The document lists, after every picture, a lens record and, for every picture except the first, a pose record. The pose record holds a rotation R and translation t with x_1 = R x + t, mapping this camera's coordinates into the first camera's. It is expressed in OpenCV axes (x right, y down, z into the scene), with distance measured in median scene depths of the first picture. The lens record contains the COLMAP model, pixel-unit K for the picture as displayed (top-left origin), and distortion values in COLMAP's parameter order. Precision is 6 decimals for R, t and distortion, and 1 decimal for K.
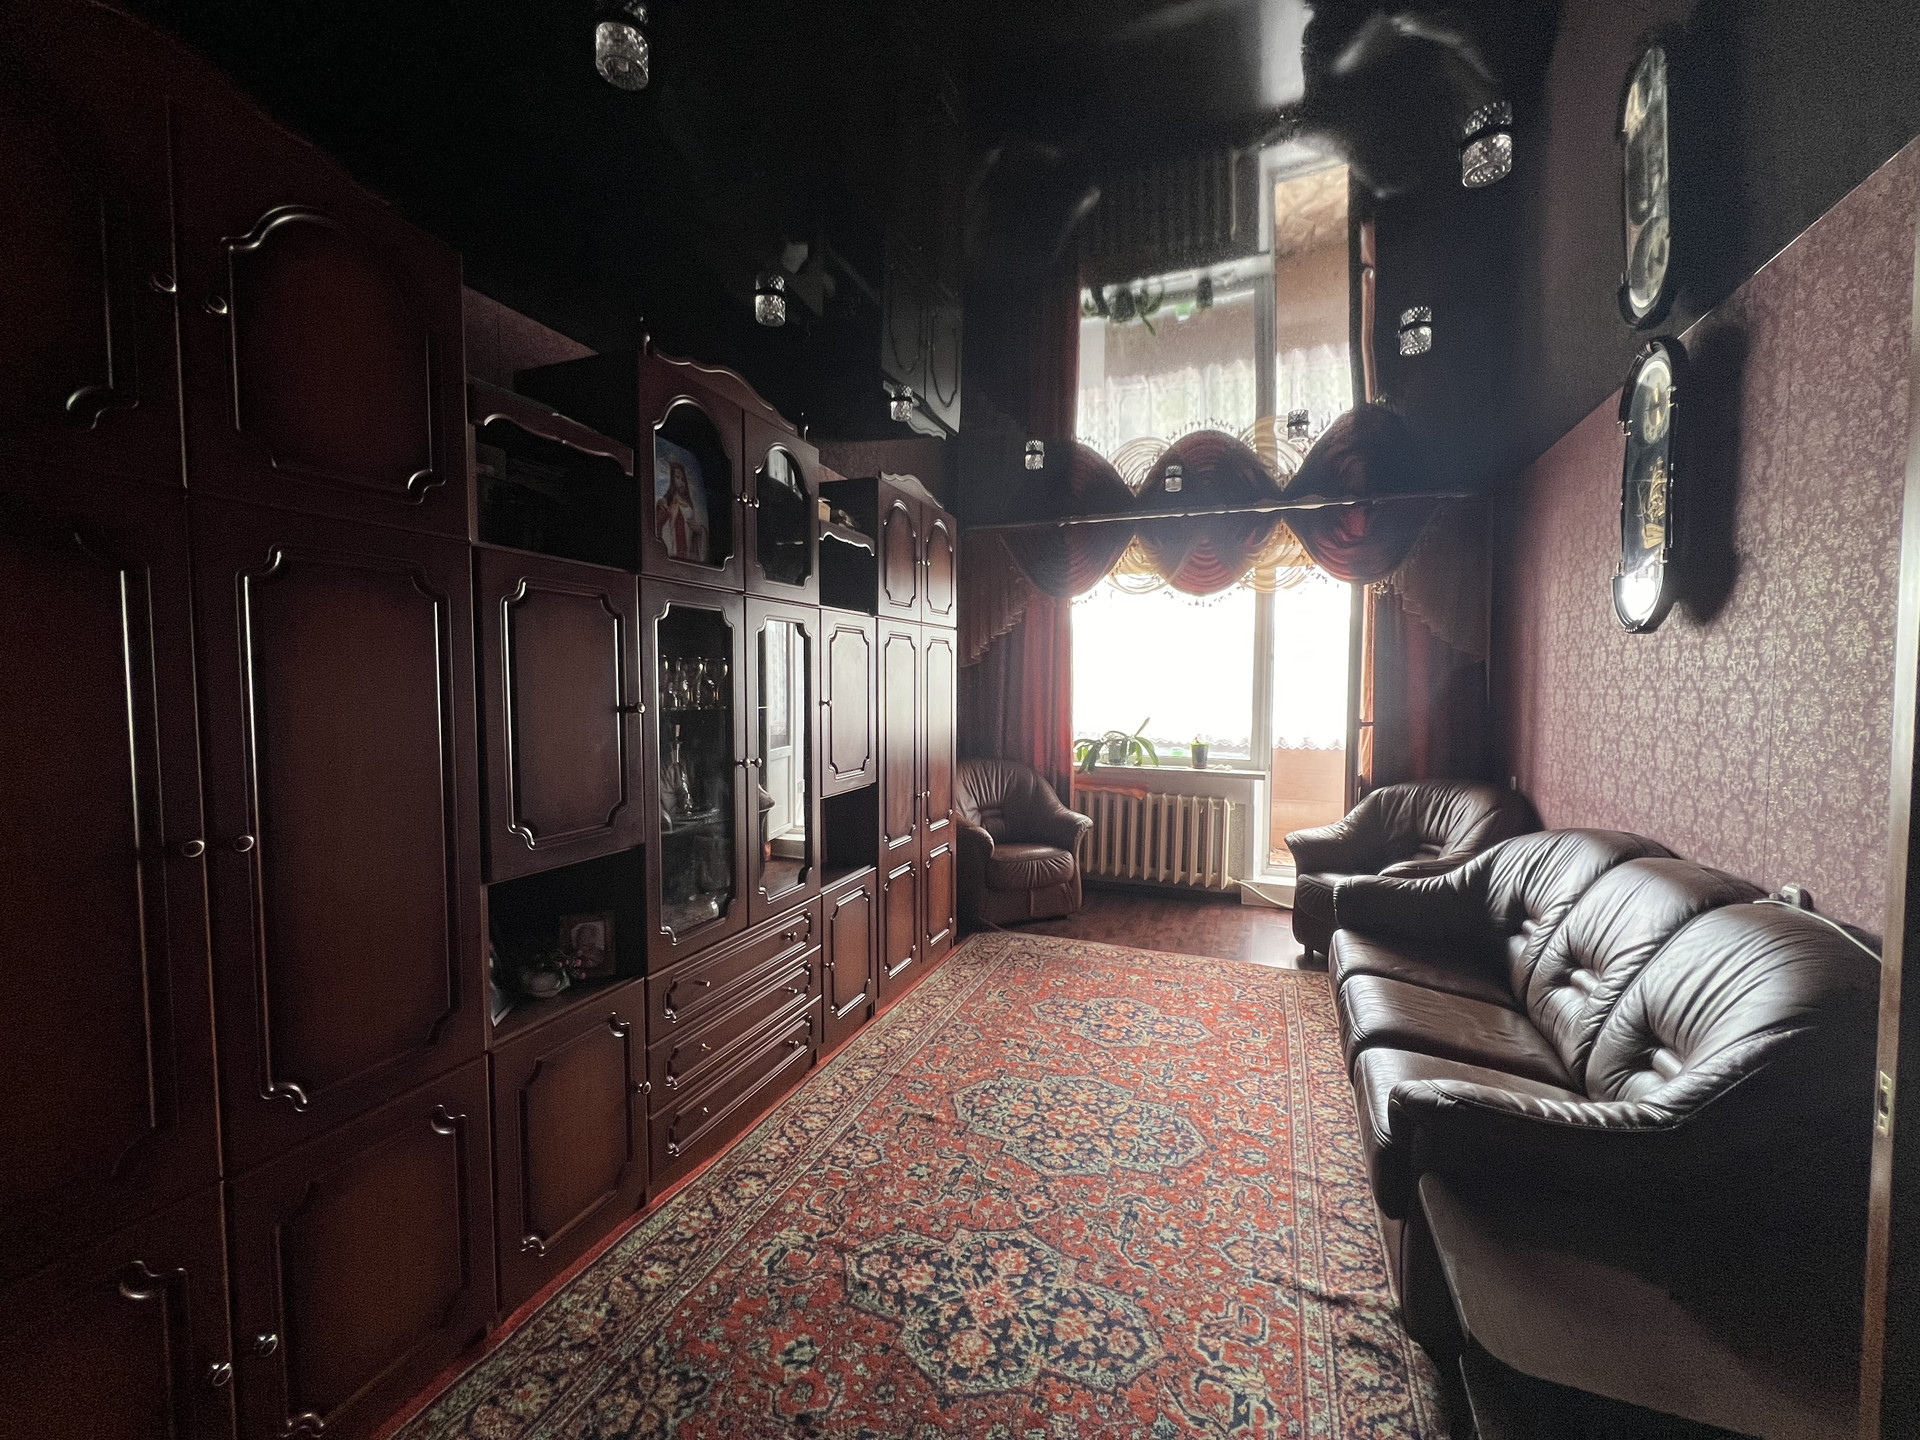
lens RADIAL K [[766.3, 0, 953.4], [0, 766.3, 717.9], [0, 0, 1]] dist [-0.002615, 0.000161]
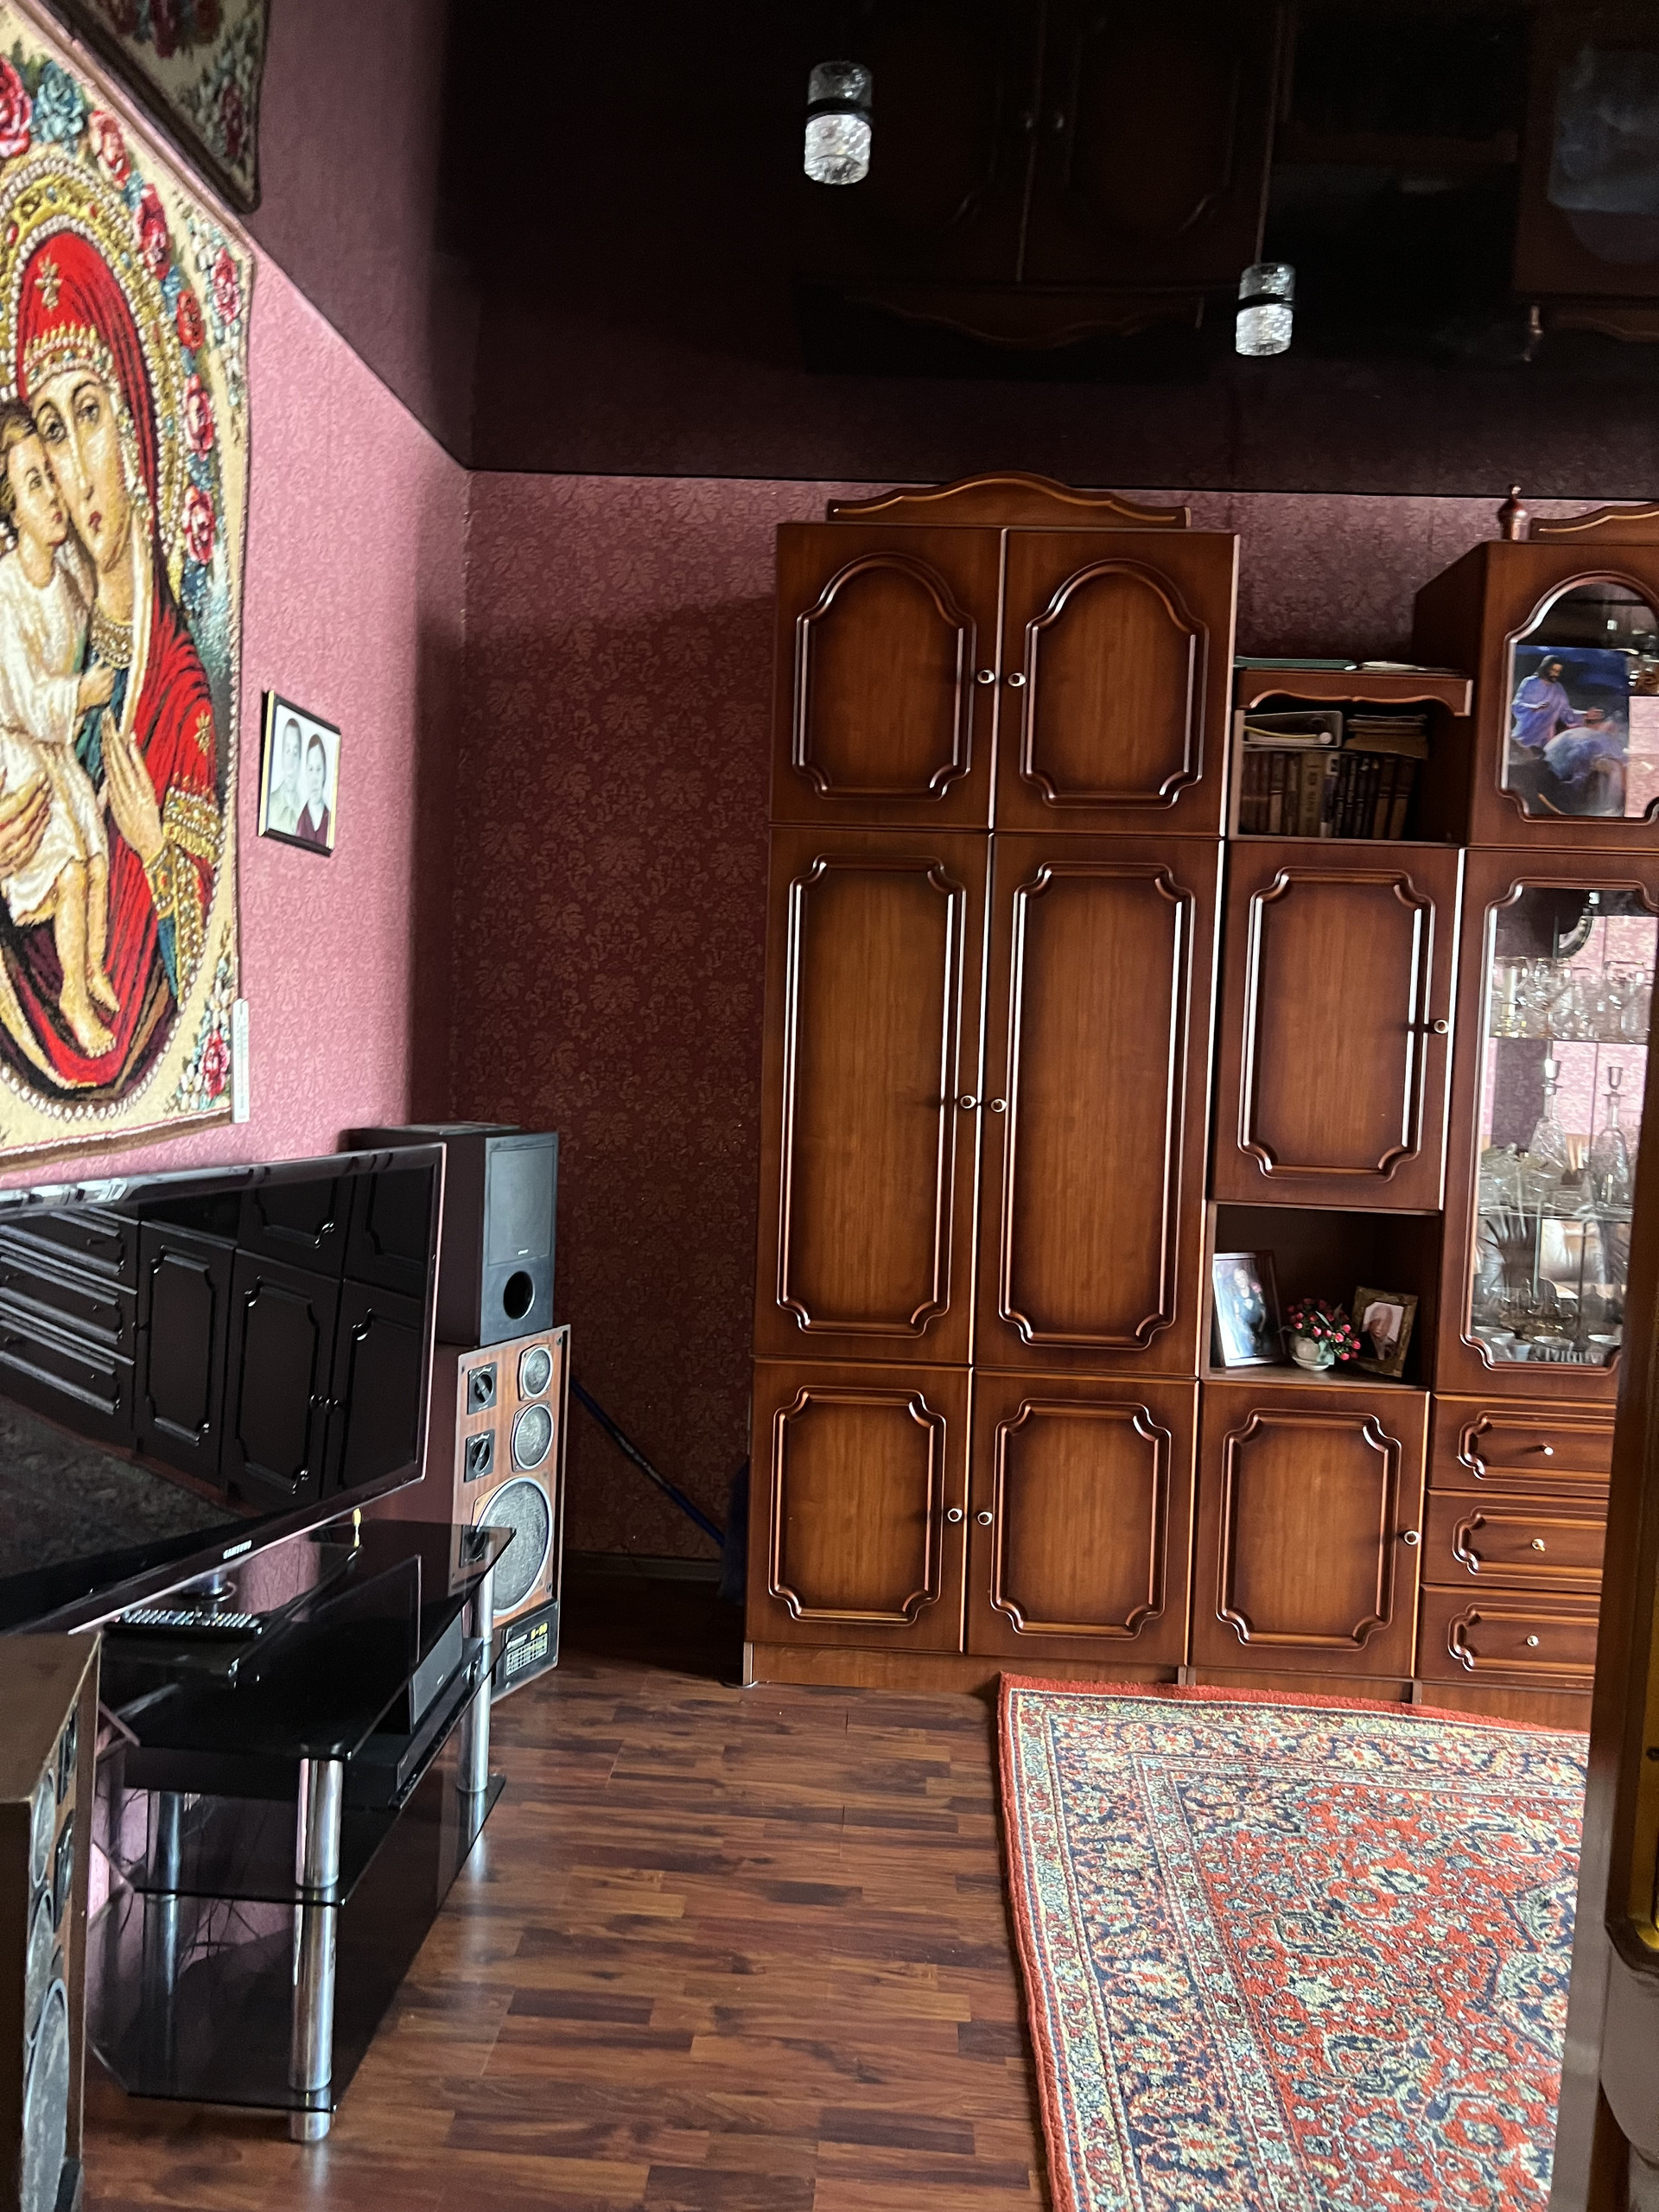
lens RADIAL K [[1663.9, 0, 809.3], [0, 1663.9, 1098.0], [0, 0, 1]] dist [0.049149, -0.053956]
pose [[0.317329, 0.075163, -0.945332, 0.668797], [-0.081642, 0.995318, 0.051732, 0.015346], [0.944795, 0.060763, 0.321980, -0.077093]]
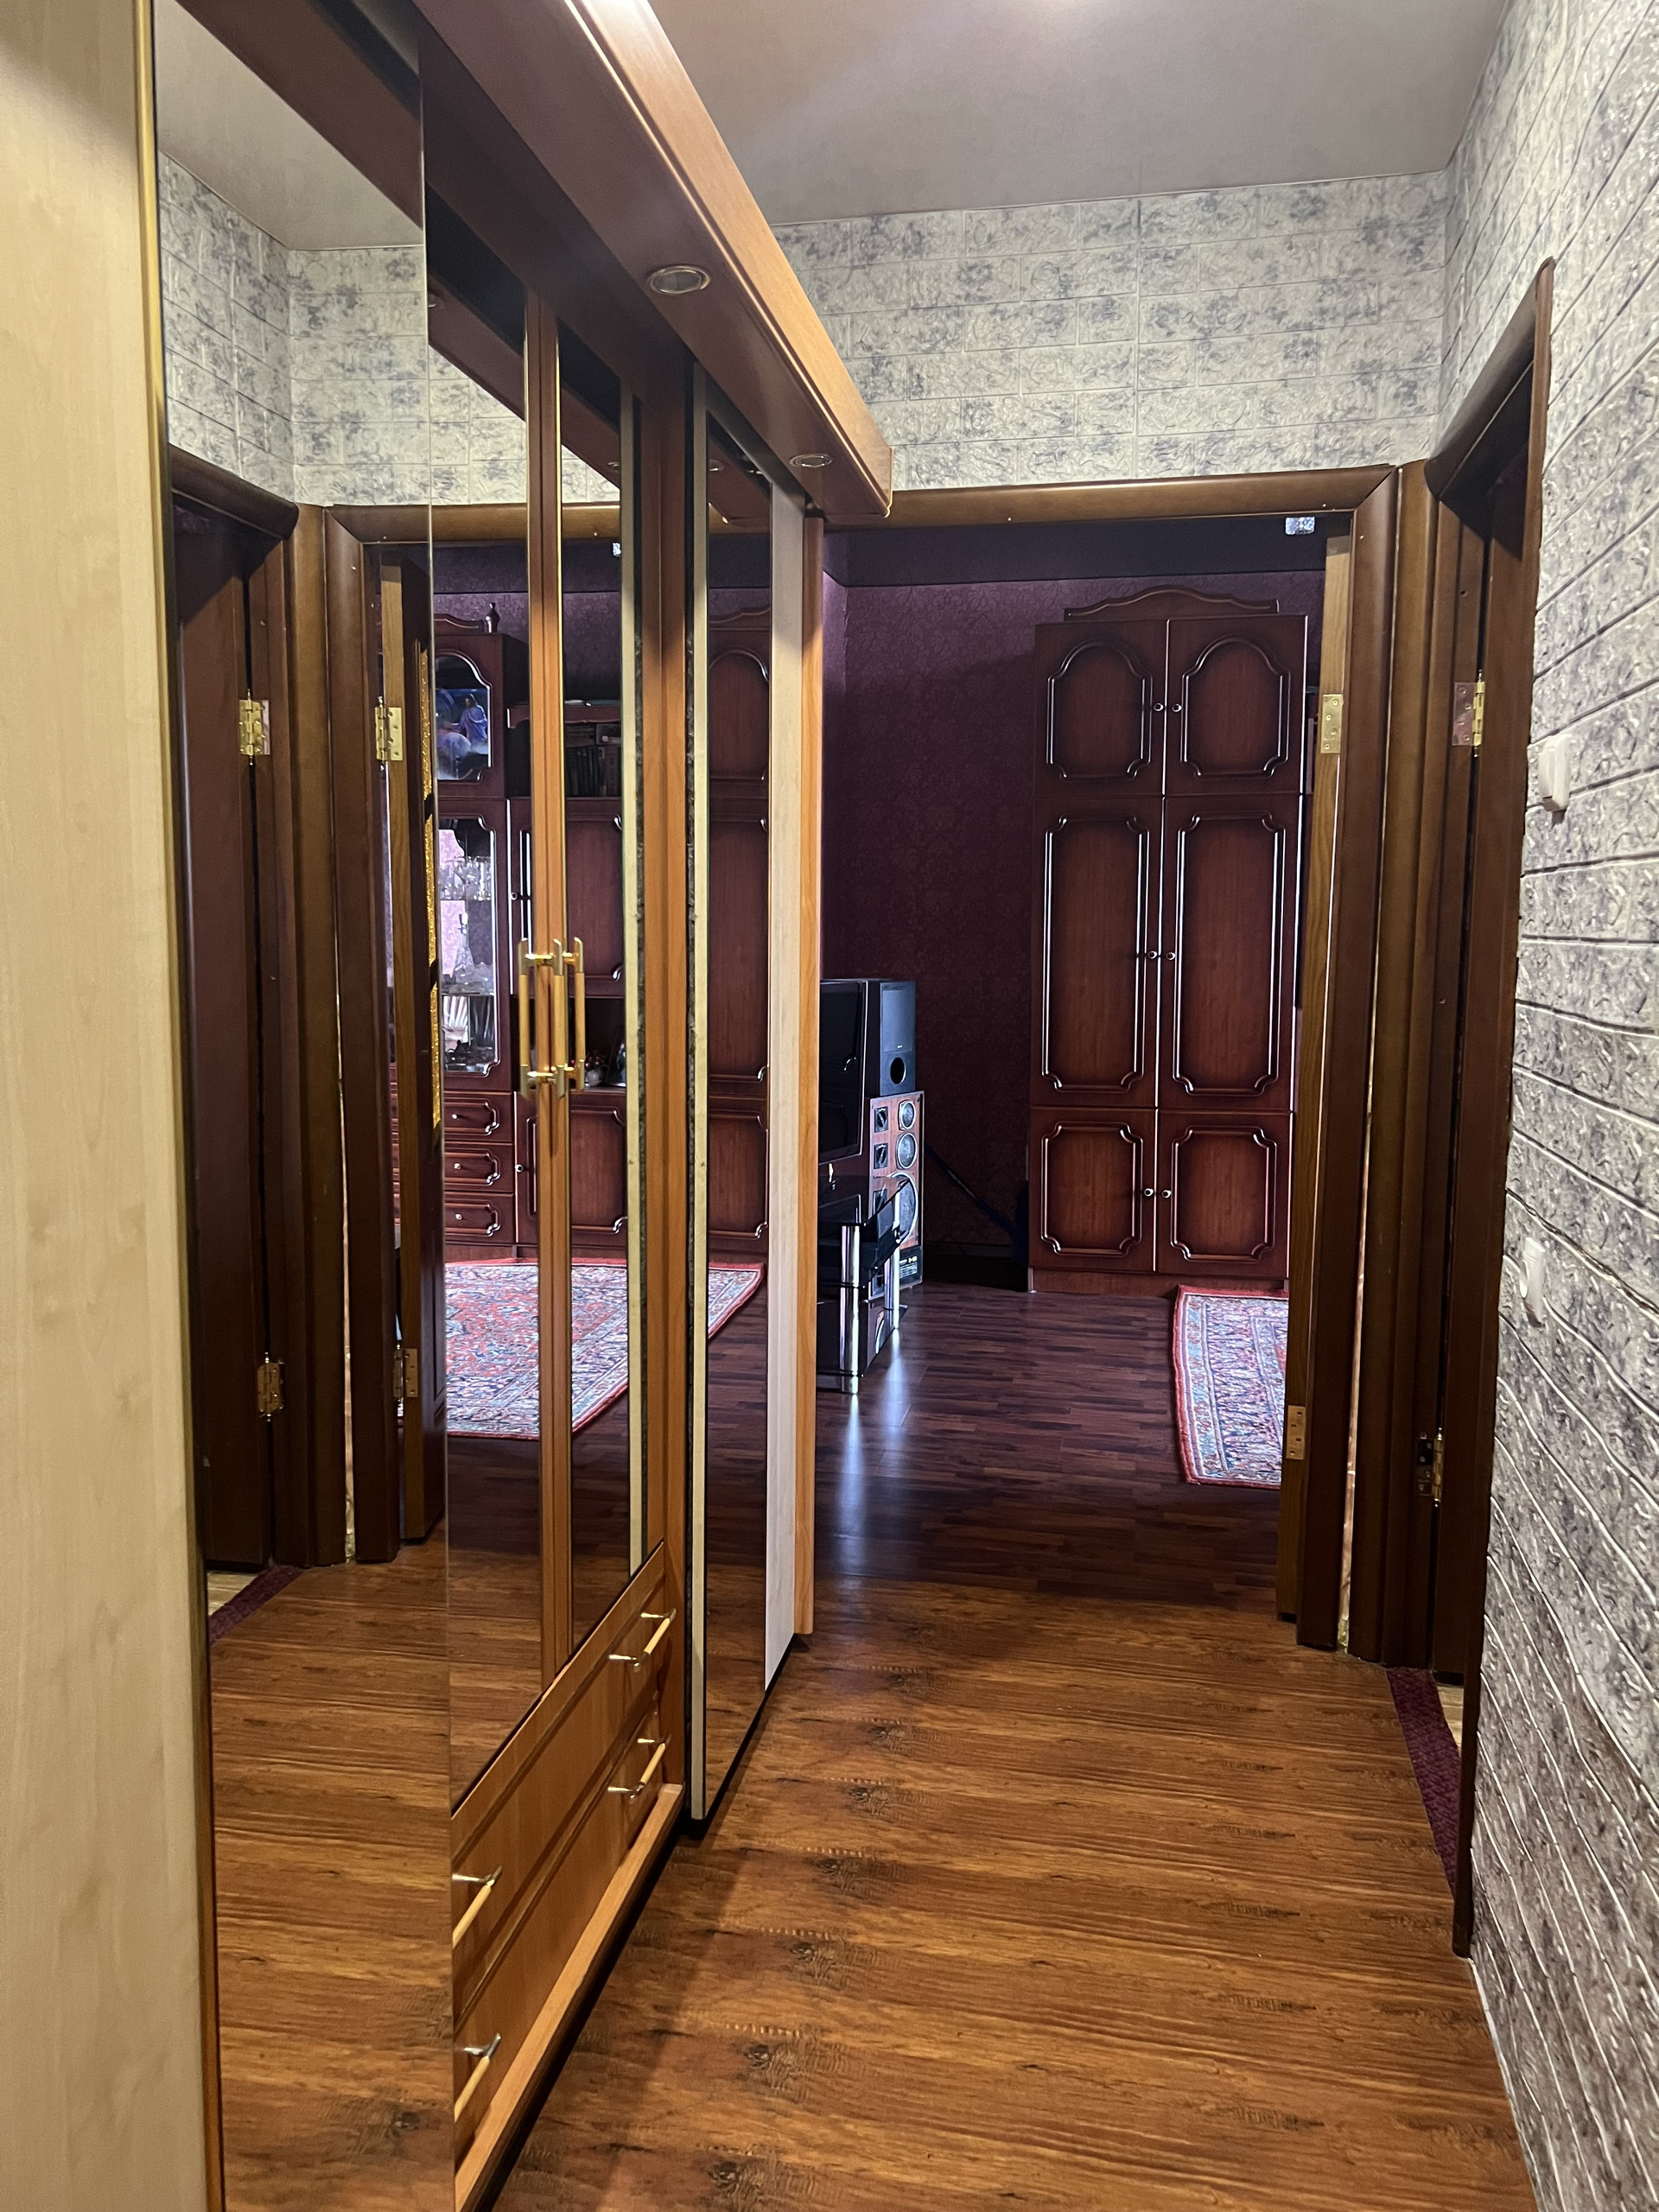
lens RADIAL K [[1663.9, 0, 809.3], [0, 1663.9, 1114.2], [0, 0, 1]] dist [0.049149, -0.053956]
pose [[0.174094, 0.120042, -0.977385, 1.543673], [-0.045984, 0.992450, 0.113701, 0.051367], [0.983655, 0.025149, 0.178299, -0.366338]]
